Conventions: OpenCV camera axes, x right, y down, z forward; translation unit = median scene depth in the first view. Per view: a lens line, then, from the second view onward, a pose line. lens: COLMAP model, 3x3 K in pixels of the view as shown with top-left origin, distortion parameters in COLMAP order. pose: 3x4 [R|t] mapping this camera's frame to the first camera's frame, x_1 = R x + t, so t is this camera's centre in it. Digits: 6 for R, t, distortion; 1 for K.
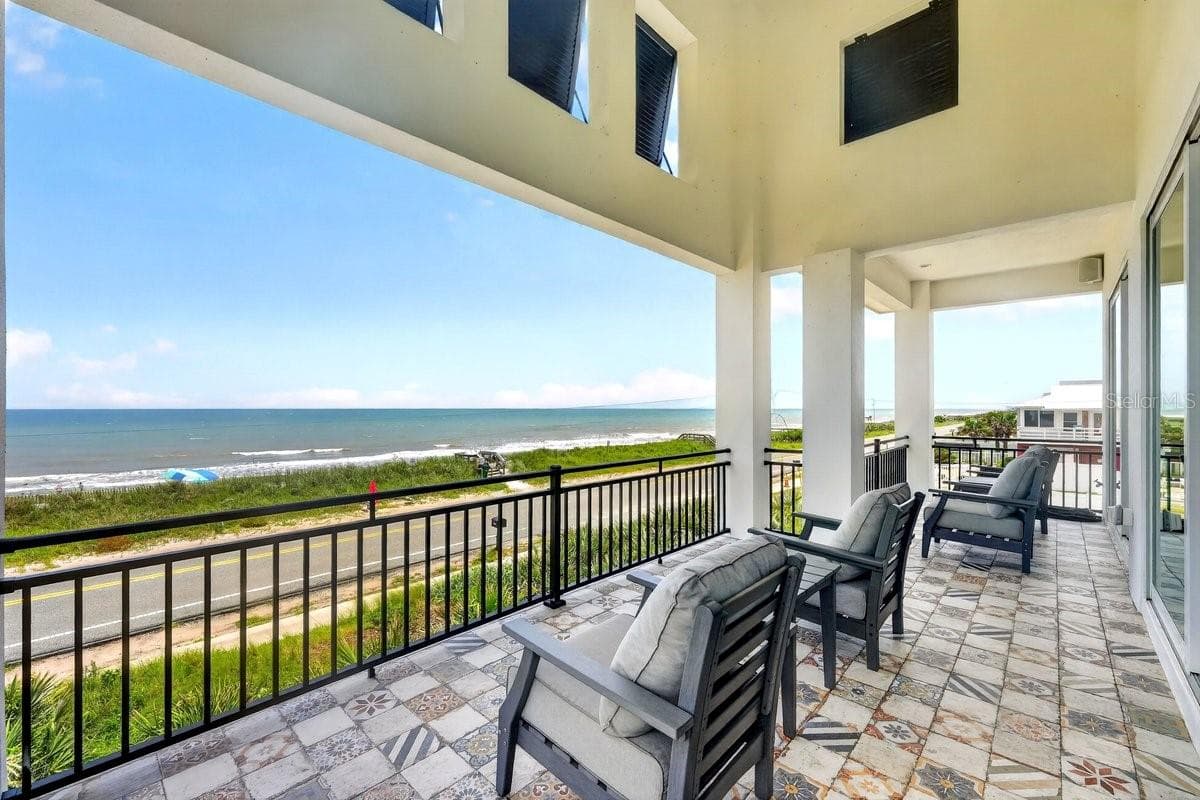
lens RADIAL K [[486.0, 0, 603.8], [0, 486.0, 403.7], [0, 0, 1]] dist [-0.001780, -0.000388]
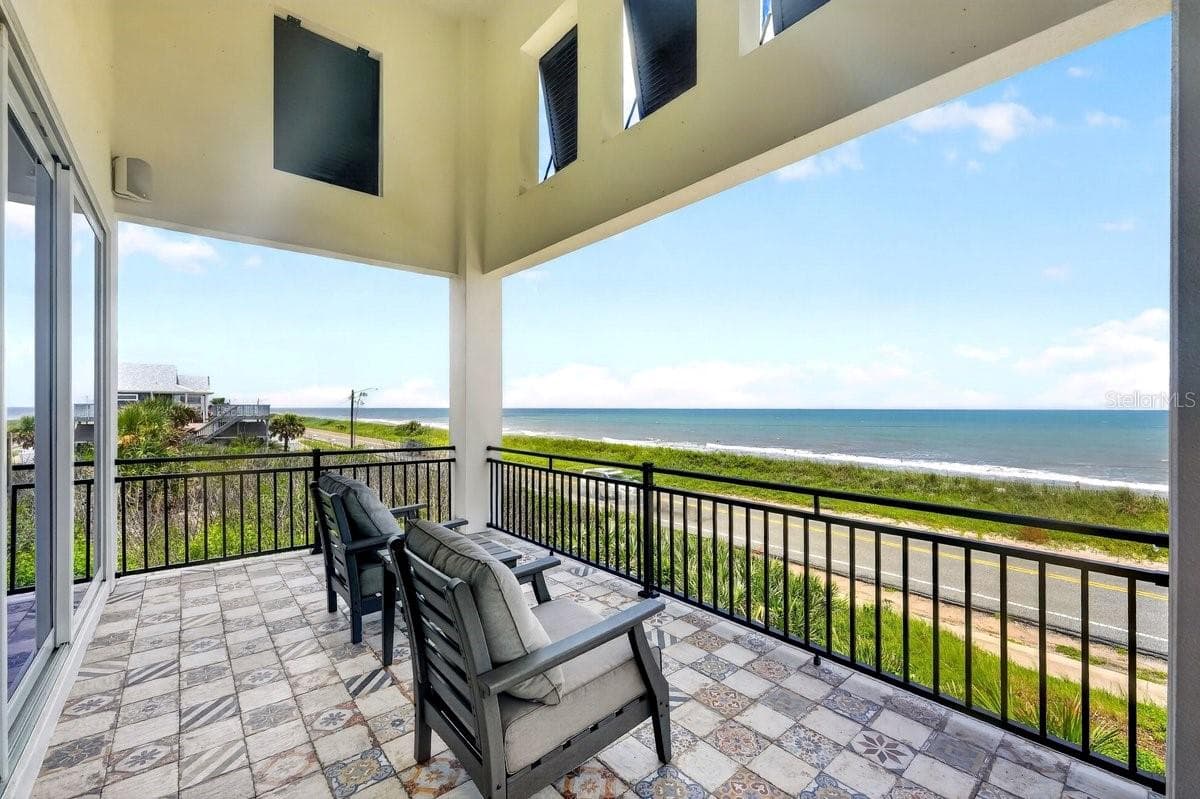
lens RADIAL K [[486.0, 0, 603.8], [0, 486.0, 403.2], [0, 0, 1]] dist [-0.001780, -0.000388]
pose [[-0.108302, -0.005266, -0.994104, 0.612741], [0.004029, 0.999975, -0.005736, 0.003968], [0.994110, -0.004627, -0.108278, 0.657604]]
